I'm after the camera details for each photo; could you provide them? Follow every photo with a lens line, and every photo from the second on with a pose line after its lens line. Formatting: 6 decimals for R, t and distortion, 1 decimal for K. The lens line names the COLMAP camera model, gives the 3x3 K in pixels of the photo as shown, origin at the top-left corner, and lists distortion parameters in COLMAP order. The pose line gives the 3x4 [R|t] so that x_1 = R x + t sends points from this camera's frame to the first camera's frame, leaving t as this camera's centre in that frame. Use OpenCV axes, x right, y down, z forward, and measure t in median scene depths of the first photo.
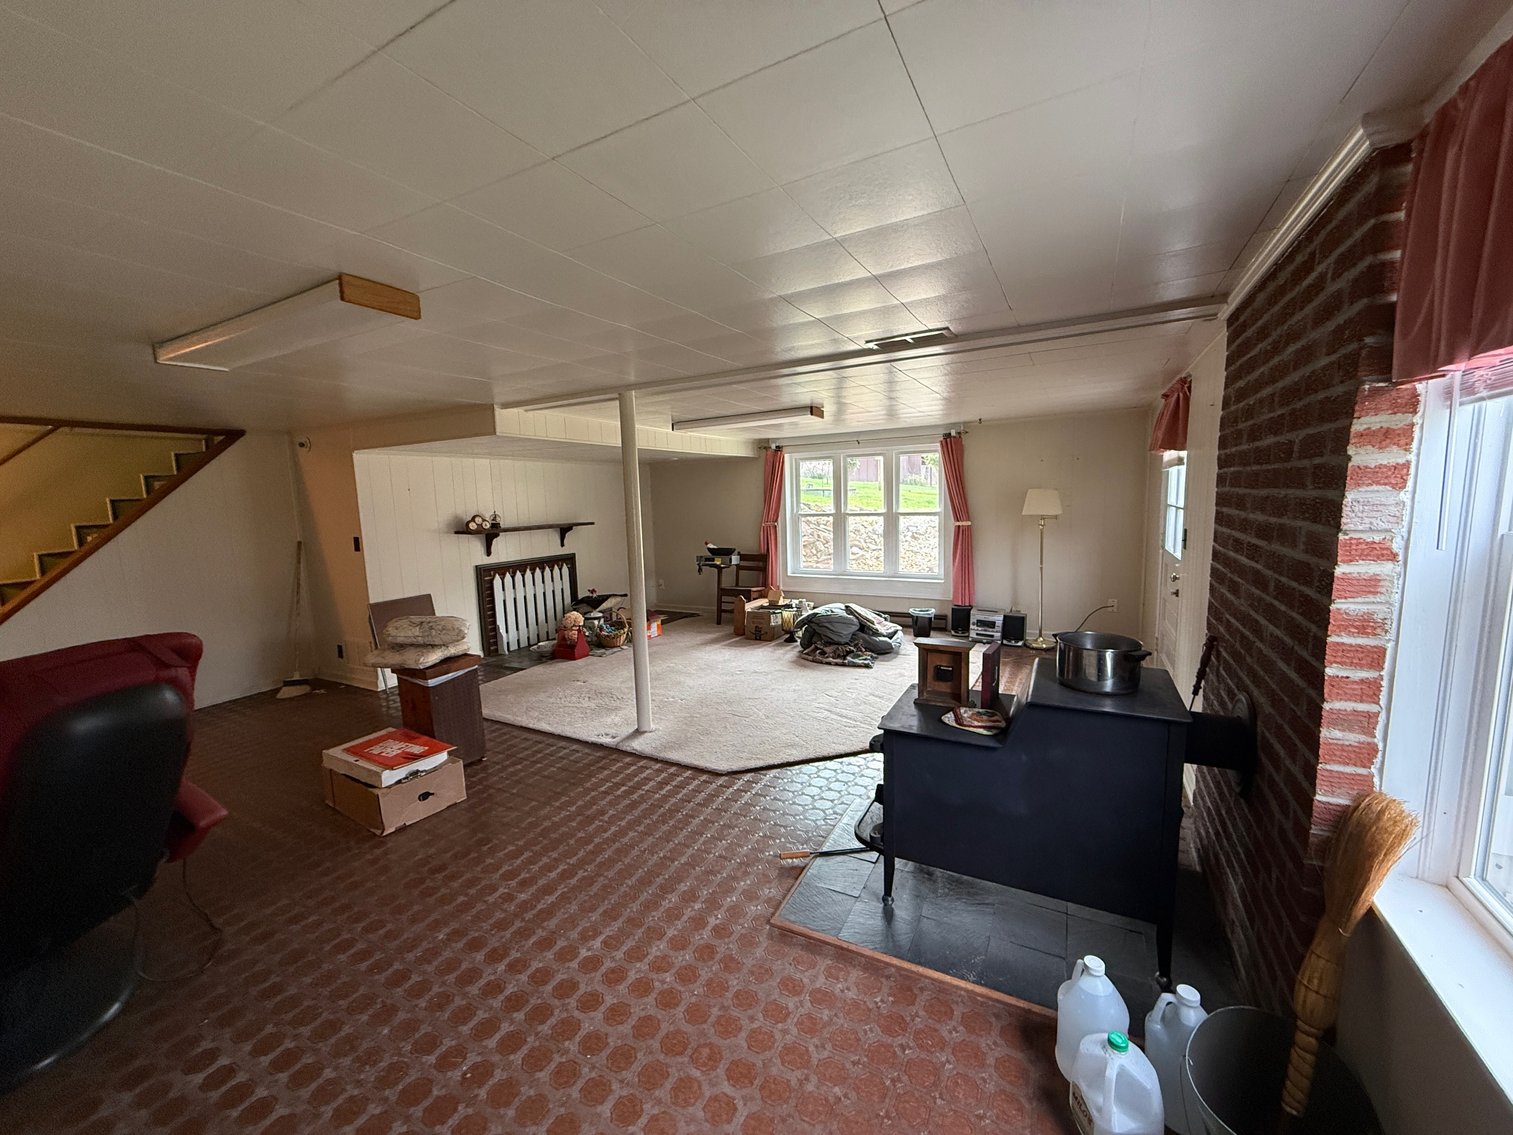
lens RADIAL K [[598.8, 0, 756.5], [0, 598.8, 567.5], [0, 0, 1]] dist [0.000109, -0.000006]
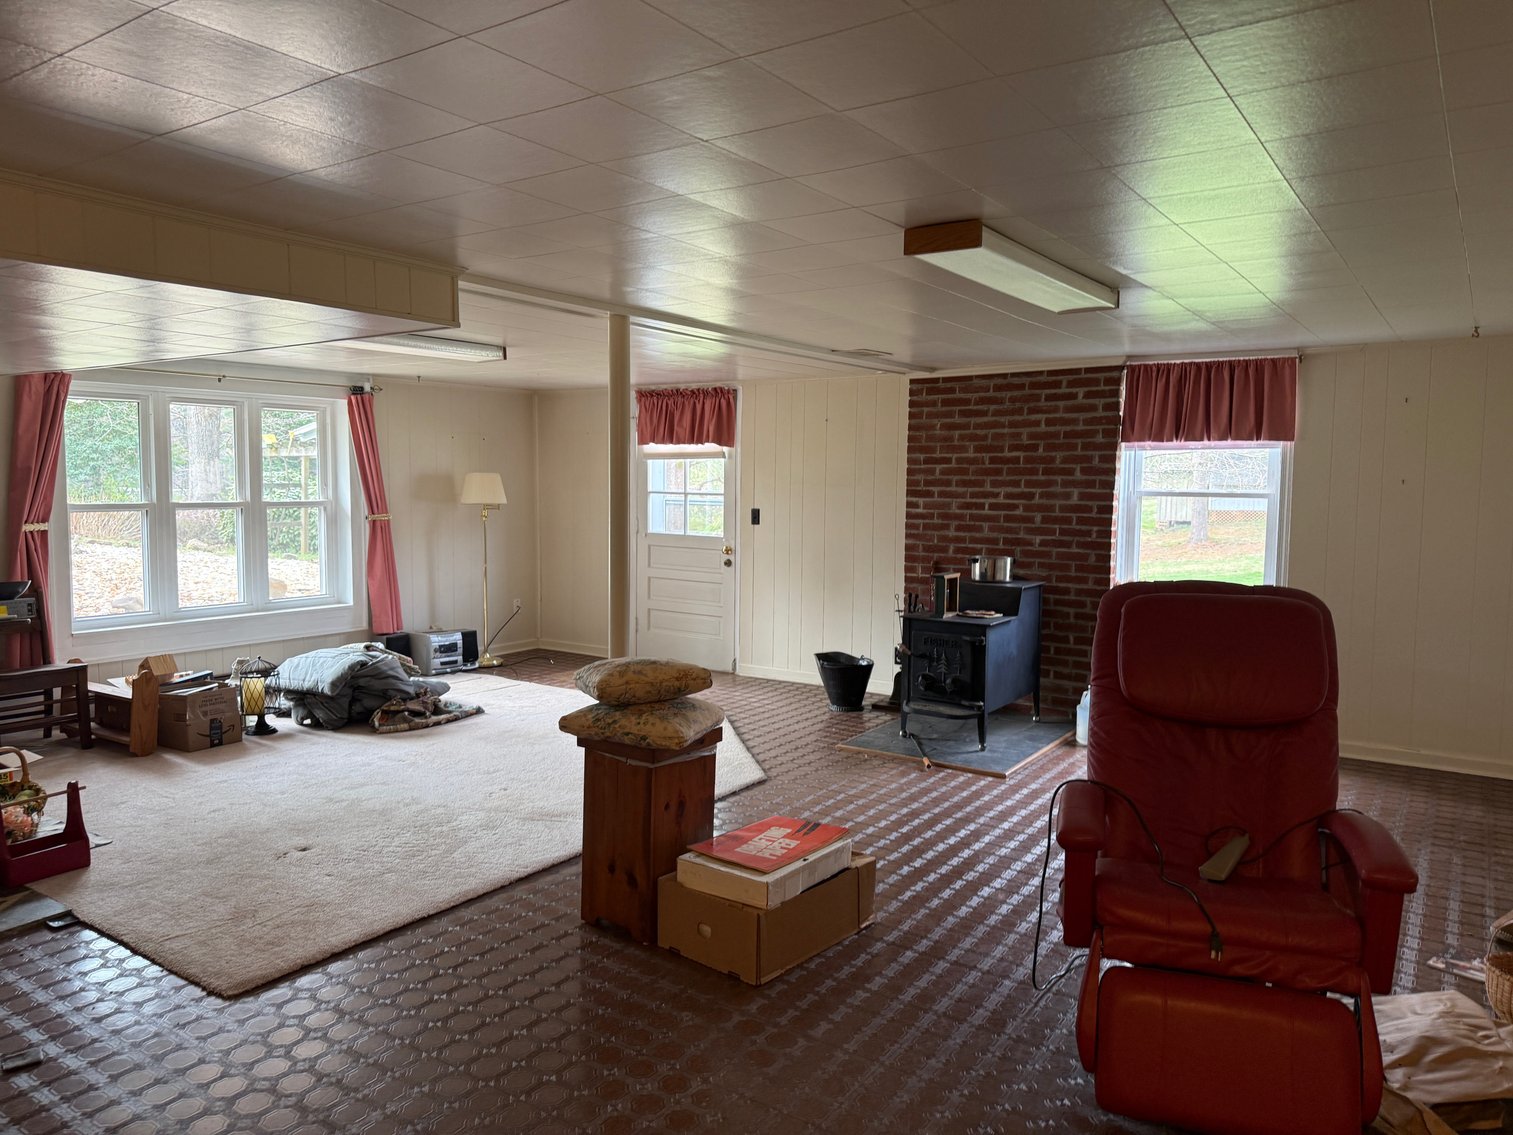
lens RADIAL K [[1056.3, 0, 756.5], [0, 1056.3, 567.5], [0, 0, 1]] dist [0.043468, -0.063875]
pose [[0.100579, -0.050481, 0.993648, -0.929930], [0.106869, 0.993482, 0.039655, -0.018359], [-0.989173, 0.102202, 0.105318, 0.473333]]
